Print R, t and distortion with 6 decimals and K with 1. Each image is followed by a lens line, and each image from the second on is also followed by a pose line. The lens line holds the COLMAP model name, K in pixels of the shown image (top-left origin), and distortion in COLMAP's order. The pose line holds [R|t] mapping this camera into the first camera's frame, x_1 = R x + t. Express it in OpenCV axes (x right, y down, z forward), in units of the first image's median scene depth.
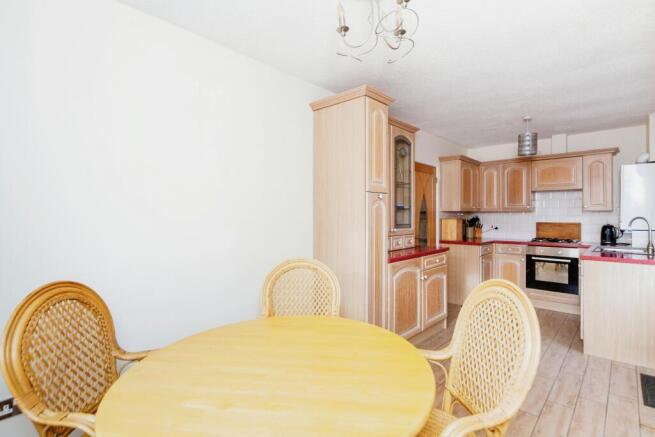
lens RADIAL K [[329.5, 0, 326.9], [0, 329.5, 217.1], [0, 0, 1]] dist [-0.003517, -0.001013]
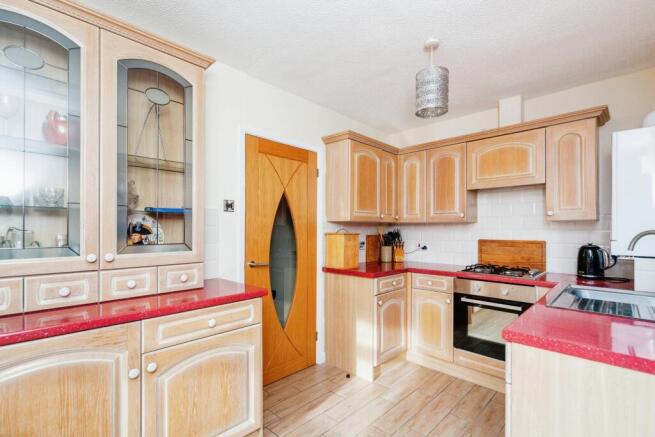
lens RADIAL K [[302.0, 0, 334.0], [0, 302.0, 229.9], [0, 0, 1]] dist [-0.000998, 0.000440]
pose [[0.999828, 0.003315, -0.018236, 0.384546], [-0.003459, 0.999963, -0.007866, 0.002509], [0.018210, 0.007928, 0.999803, 0.426762]]
